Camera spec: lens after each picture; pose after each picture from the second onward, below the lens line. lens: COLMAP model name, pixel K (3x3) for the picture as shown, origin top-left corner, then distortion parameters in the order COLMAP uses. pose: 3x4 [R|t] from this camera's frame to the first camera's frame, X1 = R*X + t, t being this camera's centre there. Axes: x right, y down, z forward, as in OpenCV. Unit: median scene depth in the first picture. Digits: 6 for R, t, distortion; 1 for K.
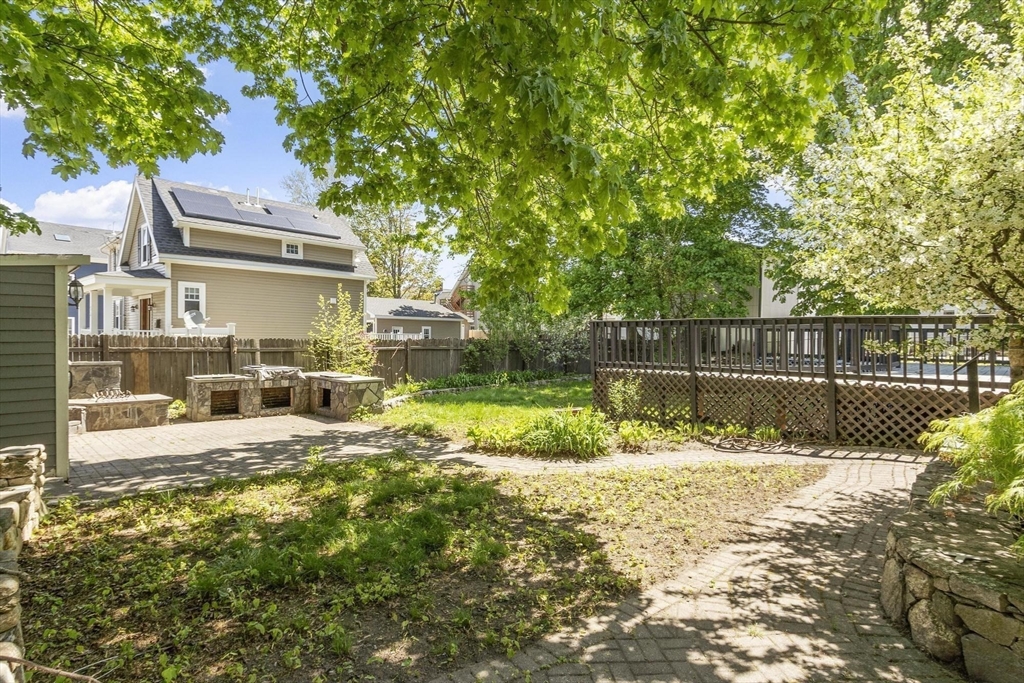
lens RADIAL K [[536.0, 0, 504.3], [0, 536.0, 342.6], [0, 0, 1]] dist [0.002139, 0.001243]
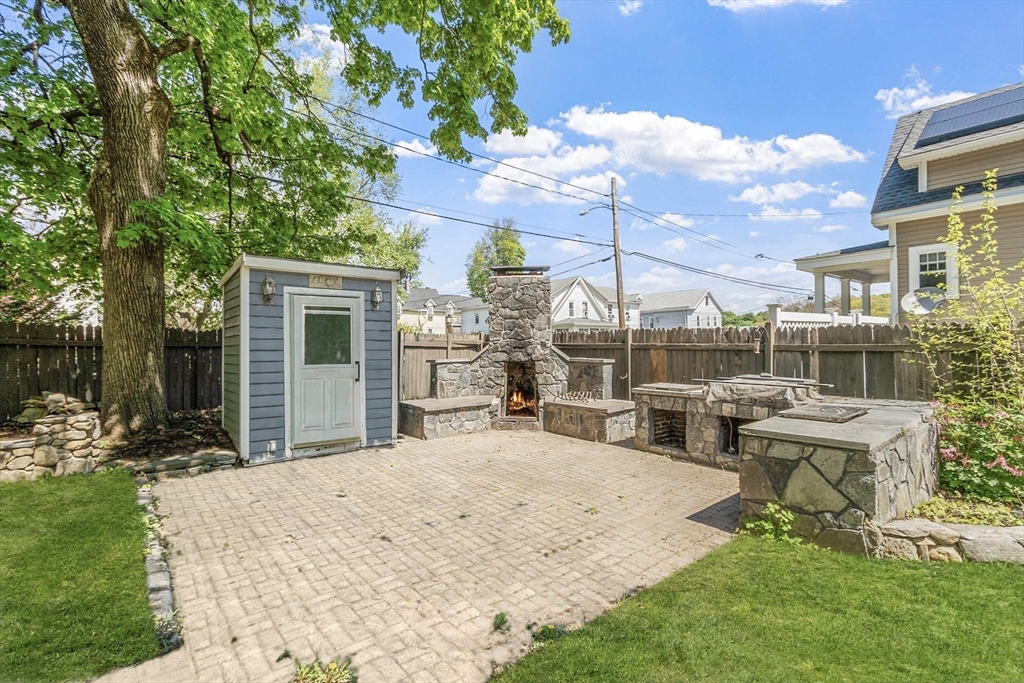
lens RADIAL K [[483.9, 0, 512.0], [0, 483.9, 341.5], [0, 0, 1]] dist [0.000405, 0.000113]
pose [[-0.073940, -0.006617, -0.997241, 0.065702], [0.004062, 0.999968, -0.006936, 0.010890], [0.997254, -0.004563, -0.073910, 0.834992]]
